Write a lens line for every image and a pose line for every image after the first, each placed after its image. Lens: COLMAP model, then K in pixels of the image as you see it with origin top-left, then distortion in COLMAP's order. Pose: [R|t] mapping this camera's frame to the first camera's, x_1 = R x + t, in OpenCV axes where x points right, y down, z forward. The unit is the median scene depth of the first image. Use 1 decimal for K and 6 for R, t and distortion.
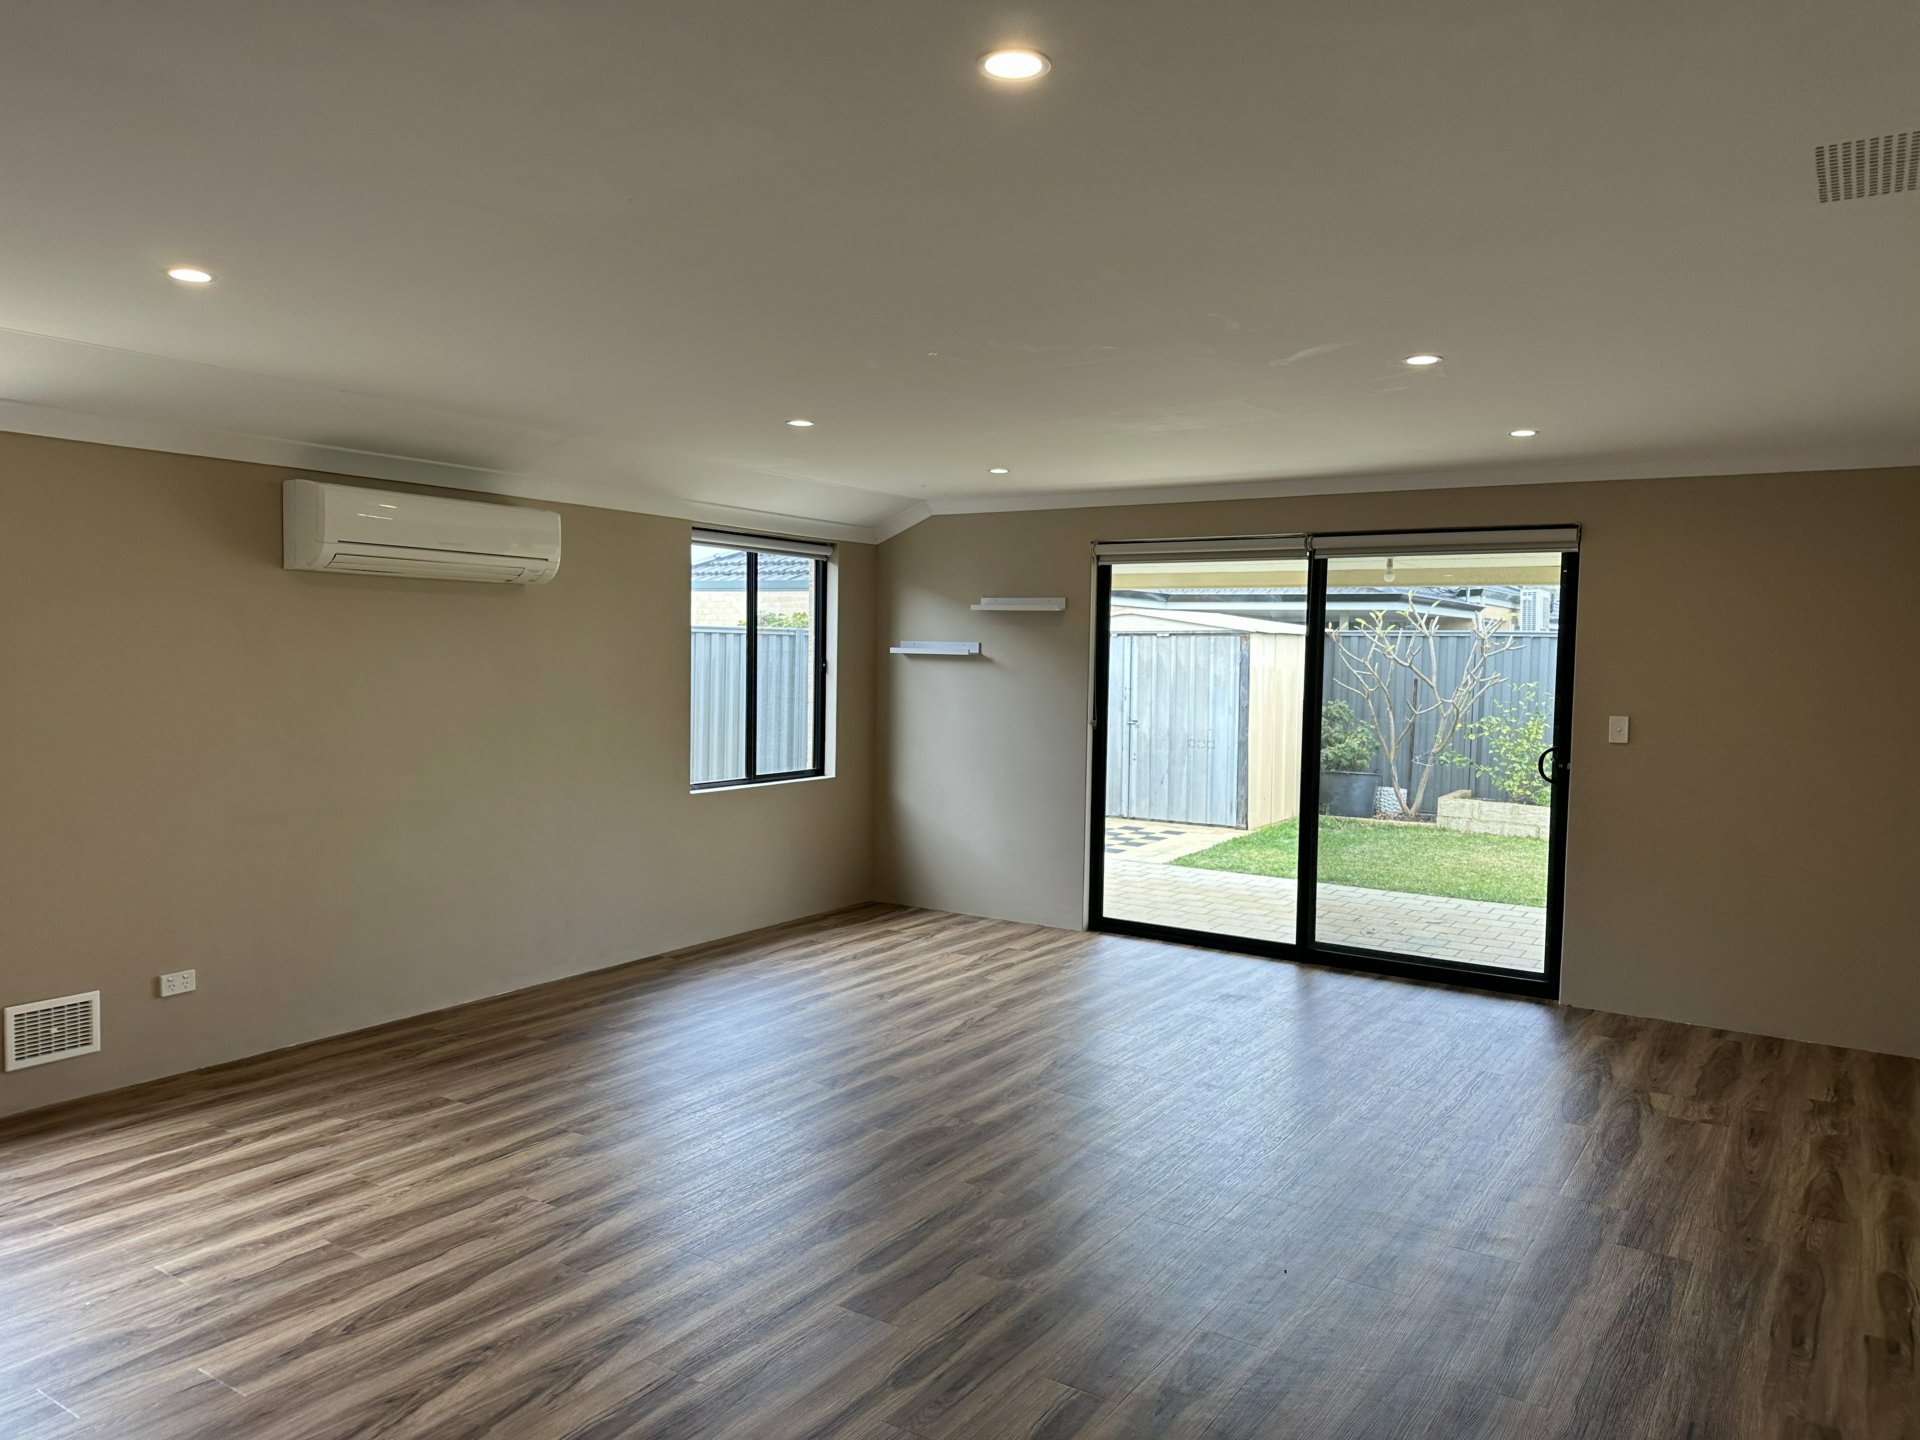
lens RADIAL K [[1340.8, 0, 965.4], [0, 1340.8, 721.3], [0, 0, 1]] dist [0.090100, -0.119128]
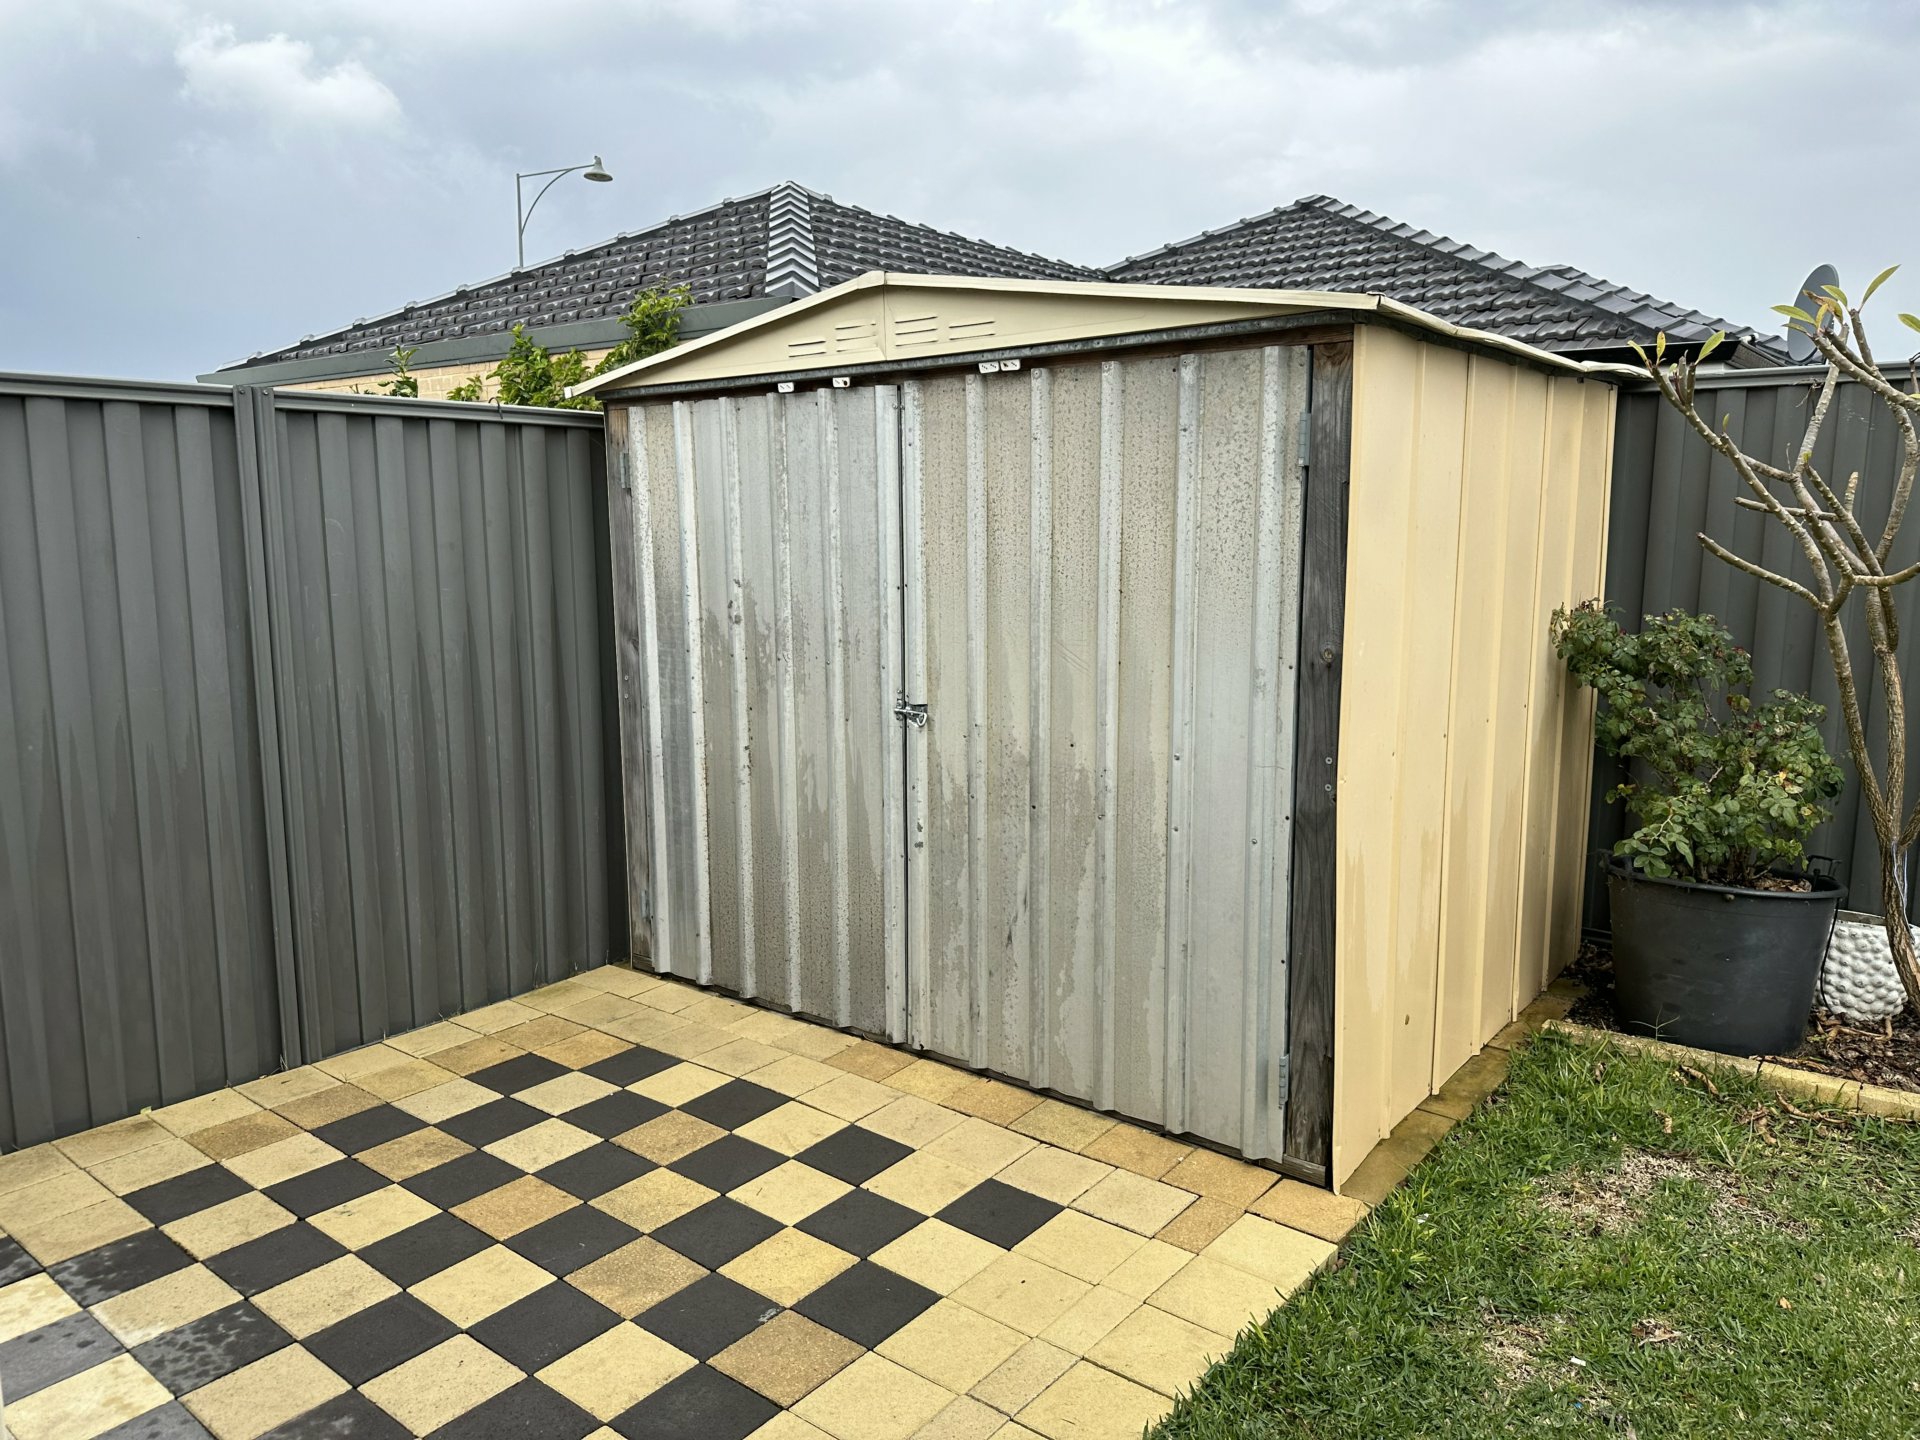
lens RADIAL K [[1340.8, 0, 965.4], [0, 1340.8, 721.3], [0, 0, 1]] dist [0.090100, -0.119128]
pose [[0.995228, -0.000080, -0.097581, 0.161836], [0.009347, 0.995480, 0.094515, -0.022741], [0.097132, -0.094976, 0.990730, 0.732871]]
